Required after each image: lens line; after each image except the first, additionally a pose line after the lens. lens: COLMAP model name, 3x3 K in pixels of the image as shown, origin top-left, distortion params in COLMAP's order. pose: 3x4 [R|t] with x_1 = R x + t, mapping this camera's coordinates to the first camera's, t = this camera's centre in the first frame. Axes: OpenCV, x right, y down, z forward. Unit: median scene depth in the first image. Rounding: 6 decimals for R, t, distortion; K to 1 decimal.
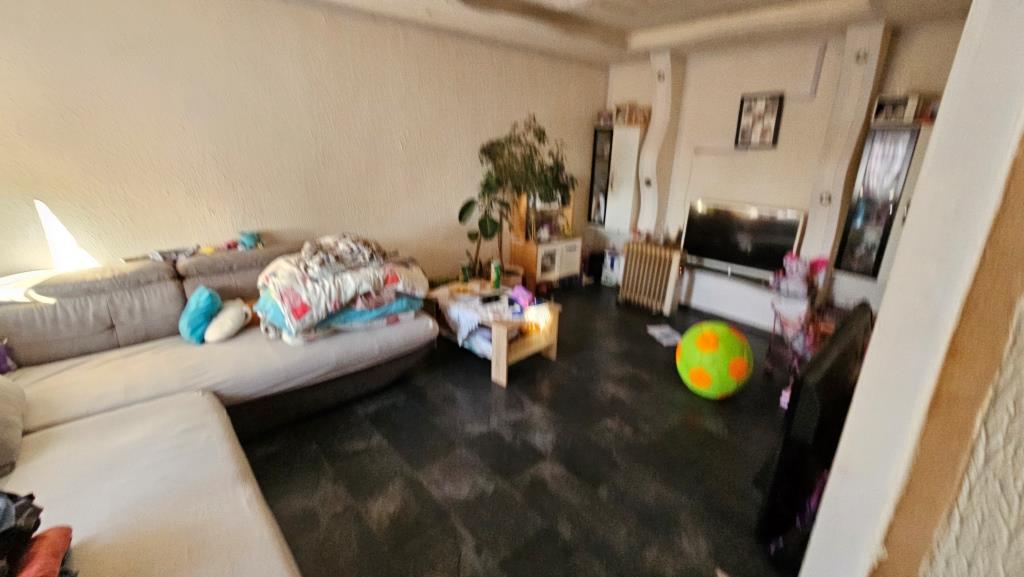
lens RADIAL K [[421.4, 0, 511.0], [0, 421.4, 309.4], [0, 0, 1]] dist [0.003377, 0.000378]
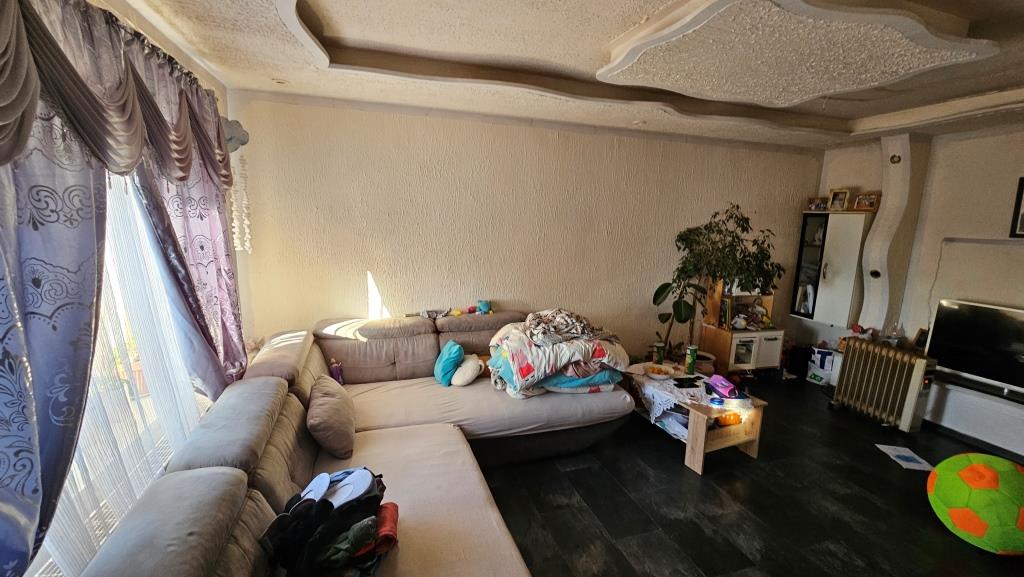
lens RADIAL K [[421.4, 0, 511.0], [0, 421.4, 309.4], [0, 0, 1]] dist [0.003377, 0.000378]
pose [[0.924759, 0.081707, -0.371677, -0.084880], [-0.143493, 0.979454, -0.141705, 0.007277], [0.352462, 0.184376, 0.917483, -0.111517]]
